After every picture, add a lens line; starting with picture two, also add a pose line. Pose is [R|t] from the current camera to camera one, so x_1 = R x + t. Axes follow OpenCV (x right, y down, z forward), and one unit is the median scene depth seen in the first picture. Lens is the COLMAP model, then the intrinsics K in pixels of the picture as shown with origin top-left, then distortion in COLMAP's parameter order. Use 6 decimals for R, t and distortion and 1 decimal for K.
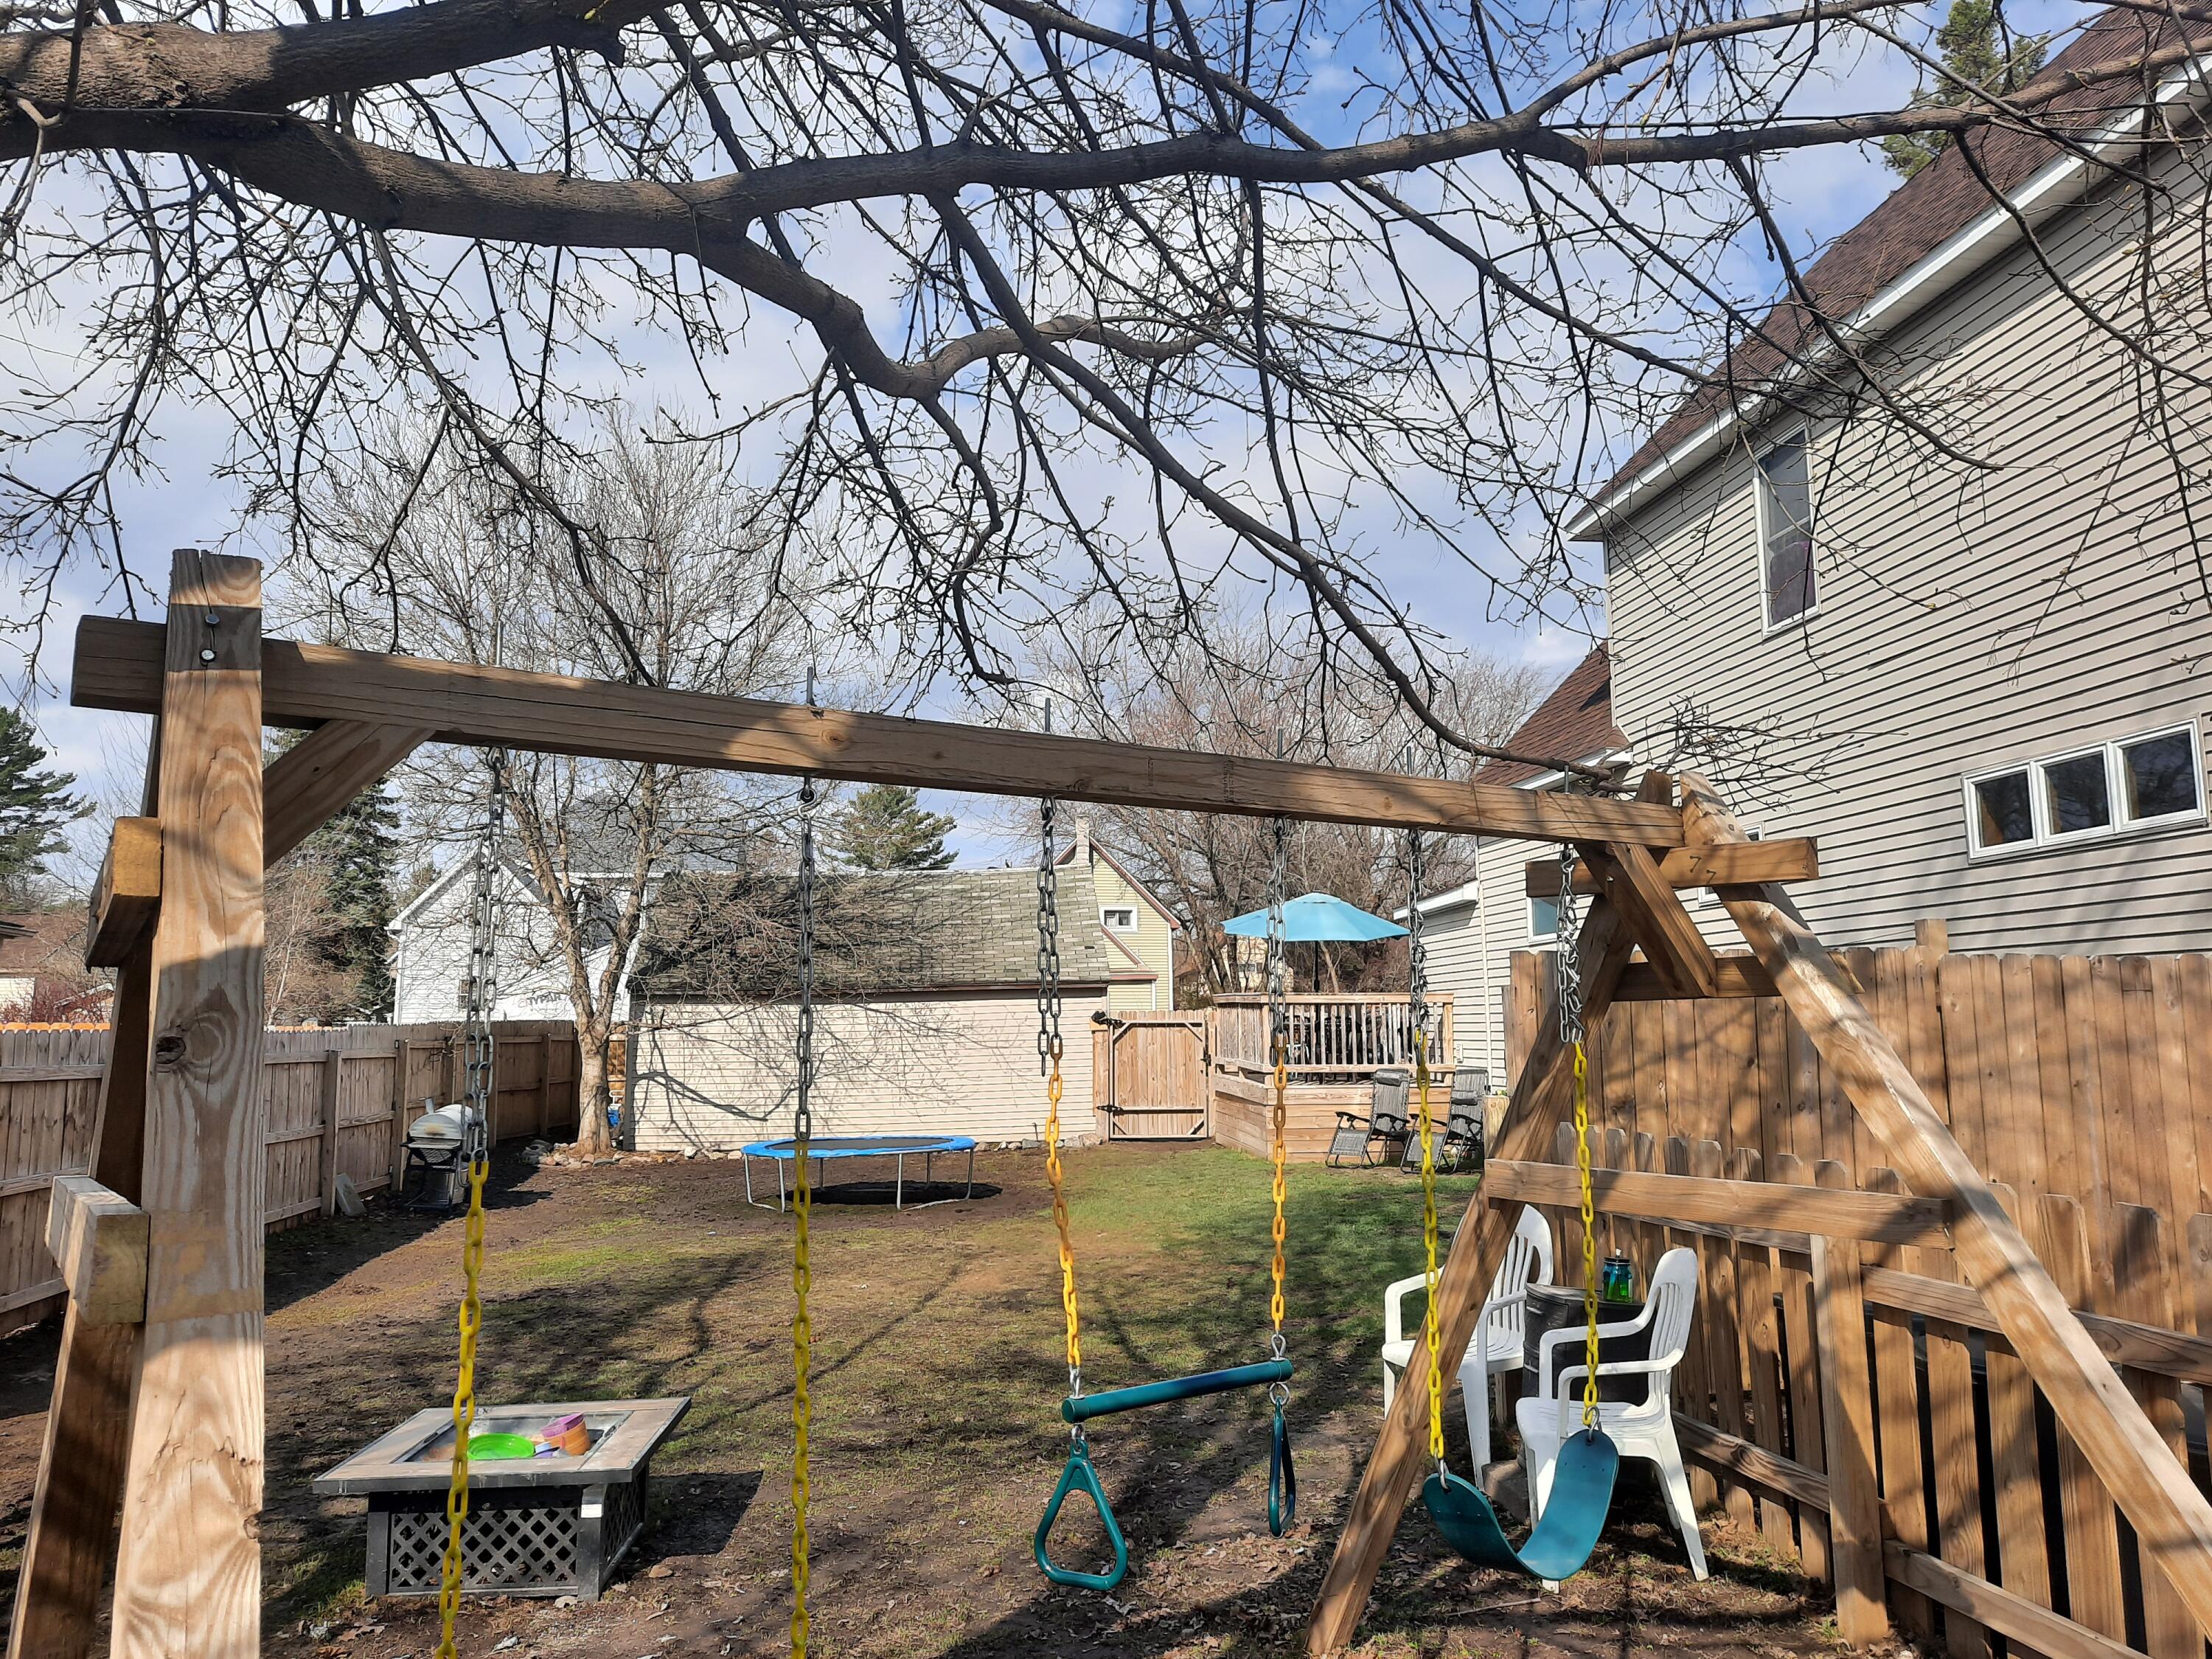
lens RADIAL K [[1609.6, 0, 1096.6], [0, 1609.6, 820.1], [0, 0, 1]] dist [0.069279, -0.059504]
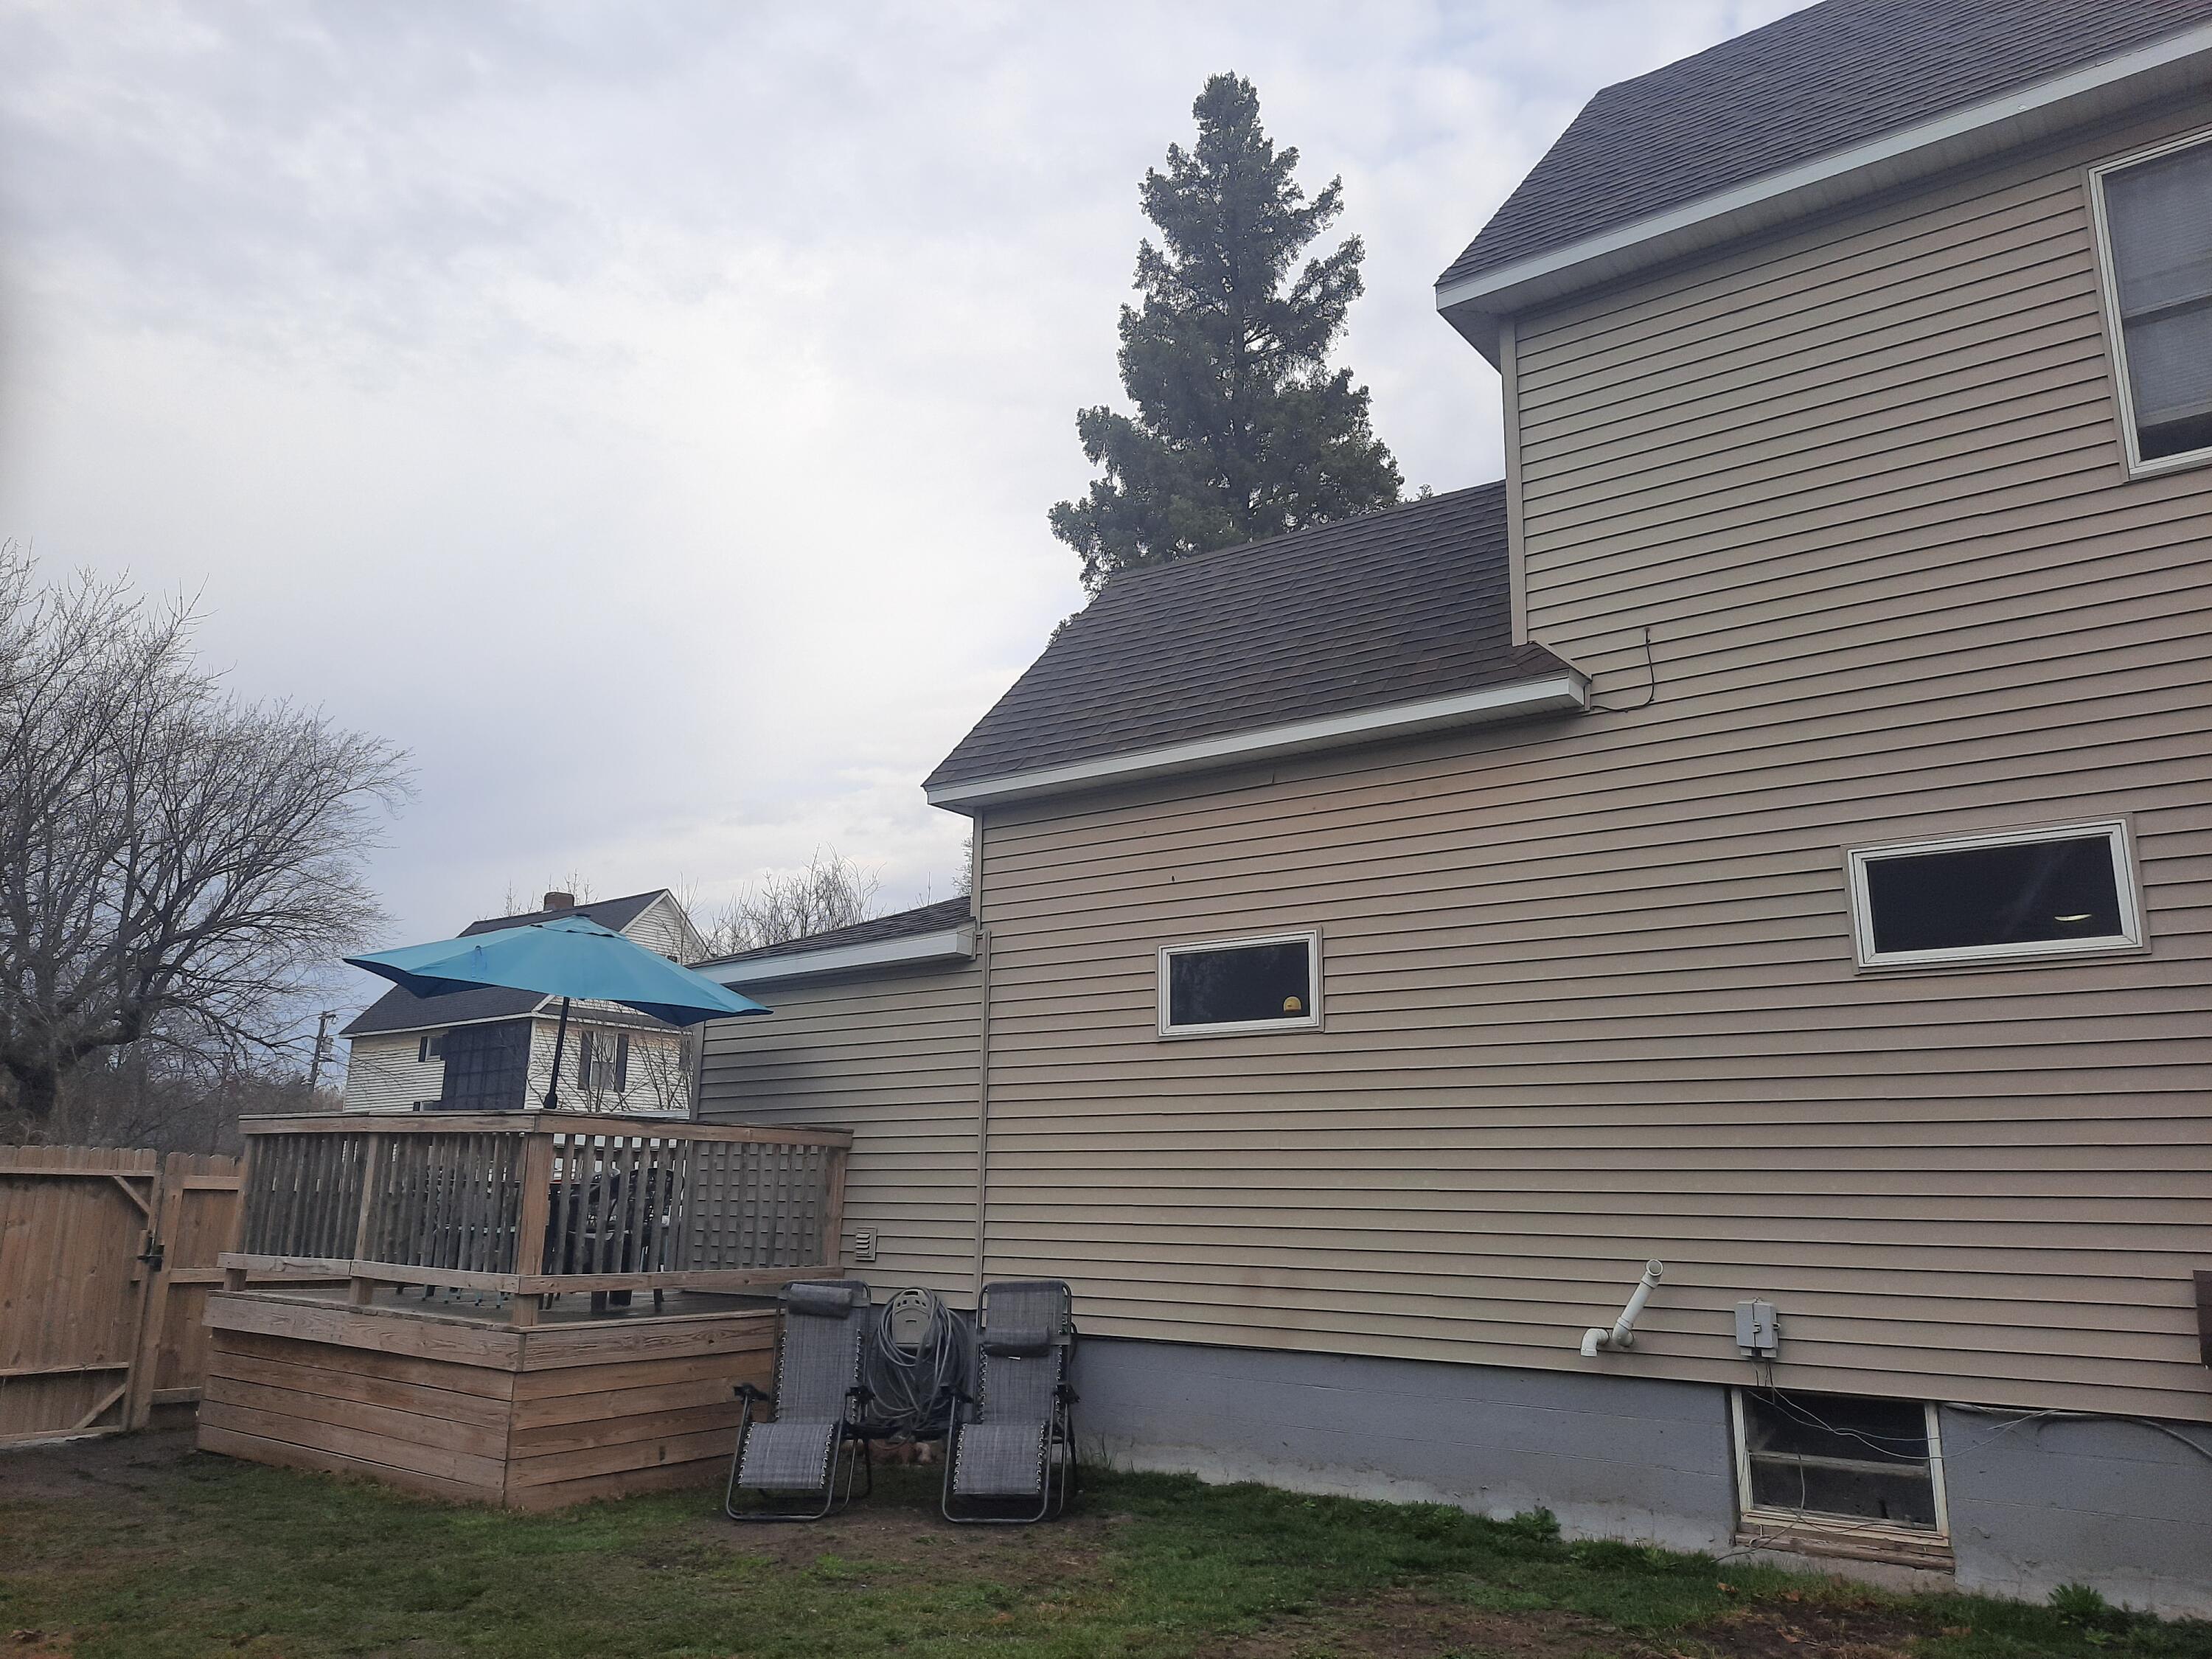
lens RADIAL K [[1609.6, 0, 1105.6], [0, 1609.6, 833.1], [0, 0, 1]] dist [0.069279, -0.059504]
pose [[0.685689, 0.185554, 0.703847, -0.124527], [-0.115984, 0.982460, -0.146013, 0.075263], [-0.718595, 0.018484, 0.695183, 0.551099]]
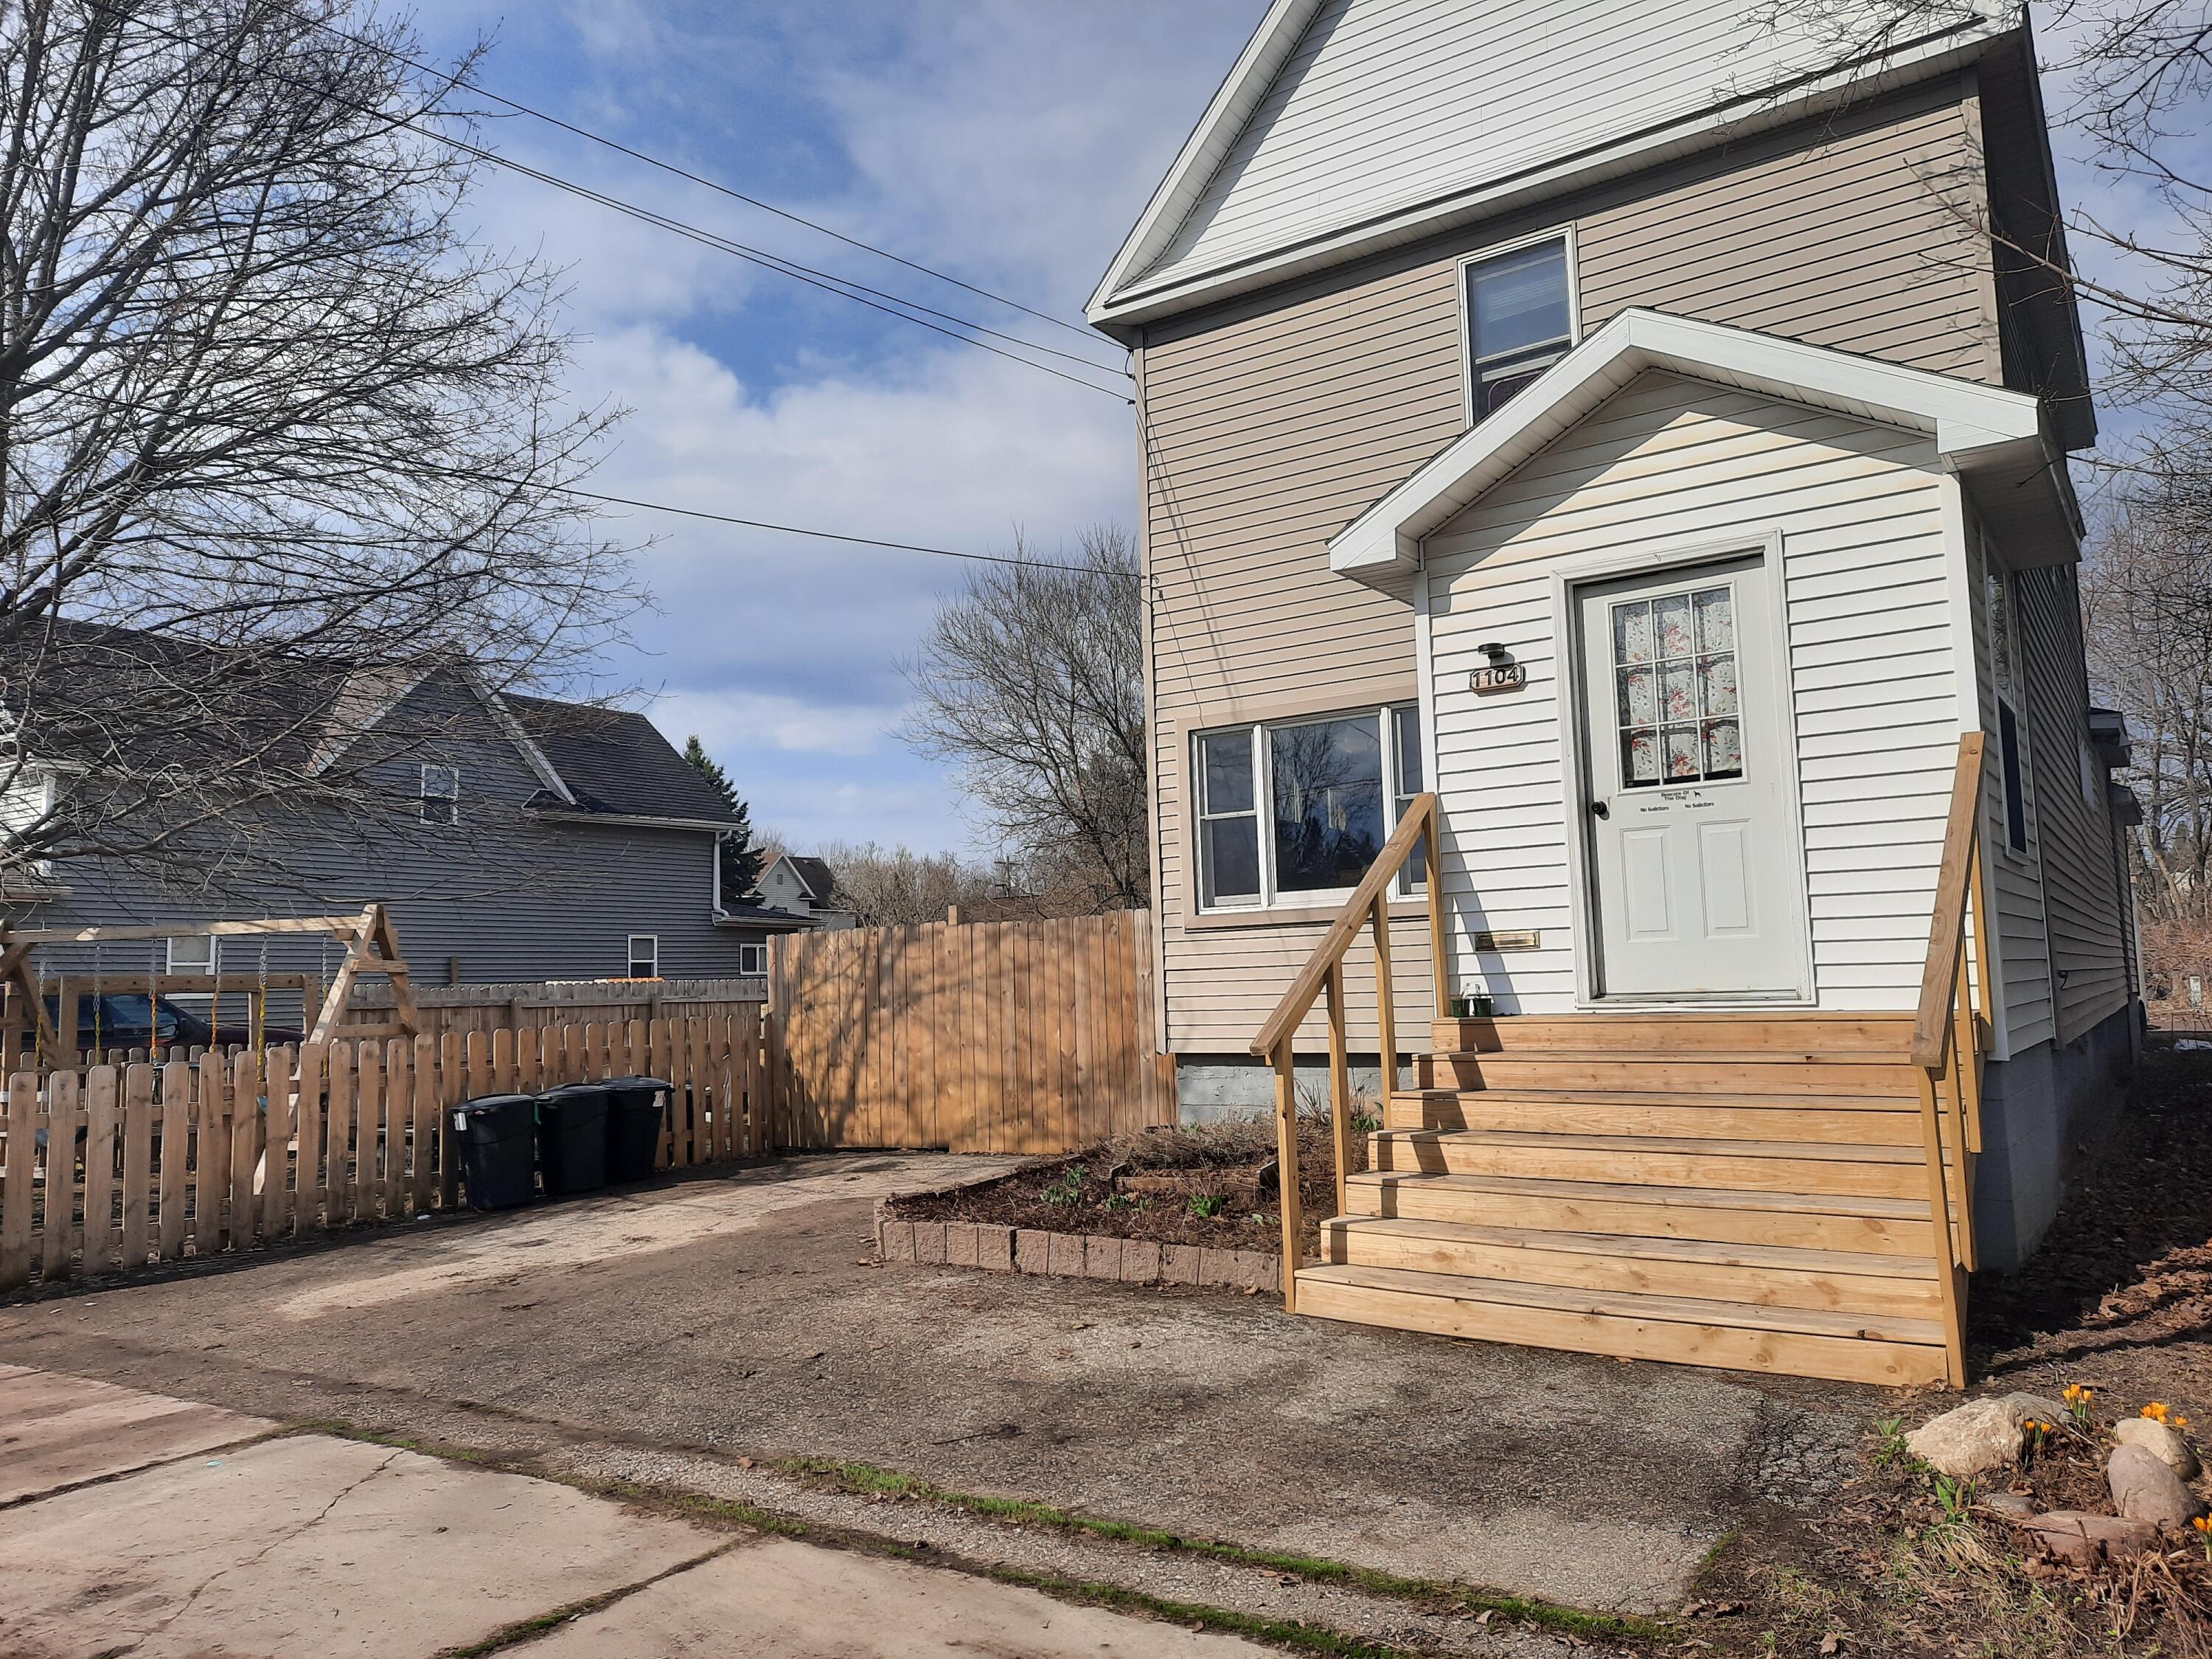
lens RADIAL K [[1609.6, 0, 1107.0], [0, 1609.6, 841.5], [0, 0, 1]] dist [0.069279, -0.059504]
pose [[0.763598, -0.074046, -0.641432, 0.675479], [0.108042, 0.994050, 0.013868, -0.006592], [0.636588, -0.079891, 0.767054, -0.112337]]
